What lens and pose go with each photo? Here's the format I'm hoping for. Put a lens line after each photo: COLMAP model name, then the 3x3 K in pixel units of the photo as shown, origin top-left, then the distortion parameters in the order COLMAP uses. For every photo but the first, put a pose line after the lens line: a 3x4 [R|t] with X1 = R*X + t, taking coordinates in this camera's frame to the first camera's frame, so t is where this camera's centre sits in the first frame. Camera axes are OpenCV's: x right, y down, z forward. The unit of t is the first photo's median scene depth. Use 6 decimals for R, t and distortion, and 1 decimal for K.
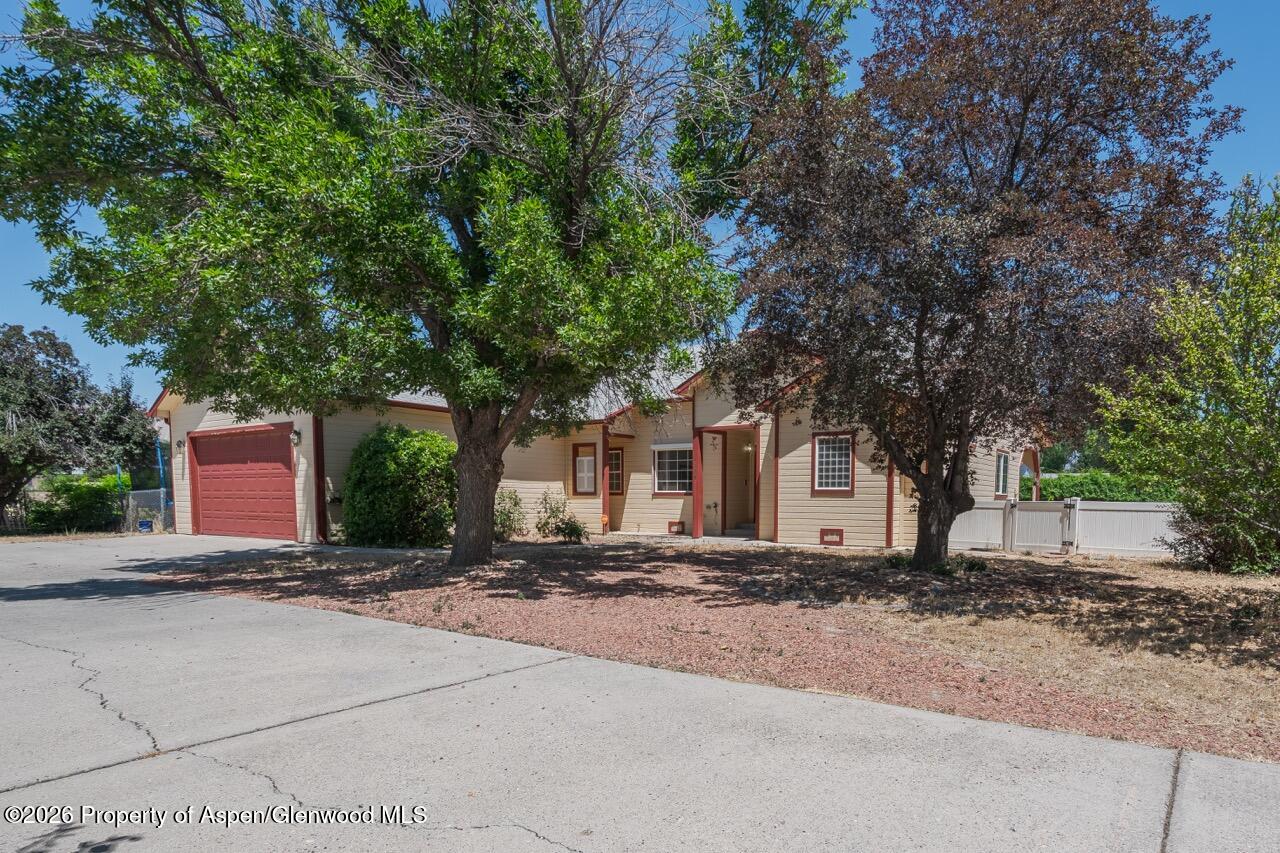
lens RADIAL K [[622.5, 0, 639.4], [0, 622.5, 555.0], [0, 0, 1]] dist [0.000303, 0.000319]
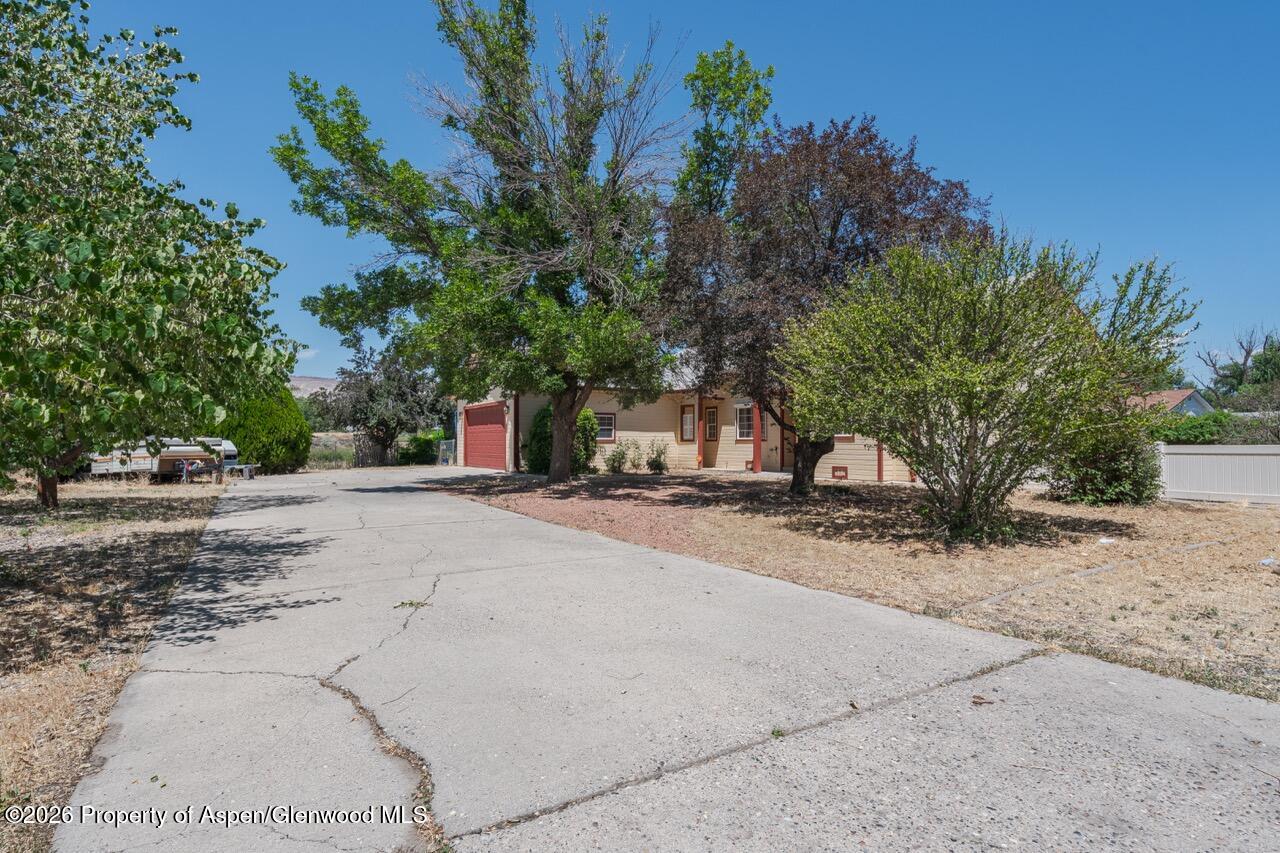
lens RADIAL K [[580.3, 0, 637.1], [0, 580.3, 449.0], [0, 0, 1]] dist [-0.000500, 0.000093]
pose [[0.908354, -0.002189, -0.418197, 0.368168], [-0.030952, 0.996892, -0.072449, 0.019442], [0.417055, 0.078753, 0.905463, -0.235931]]
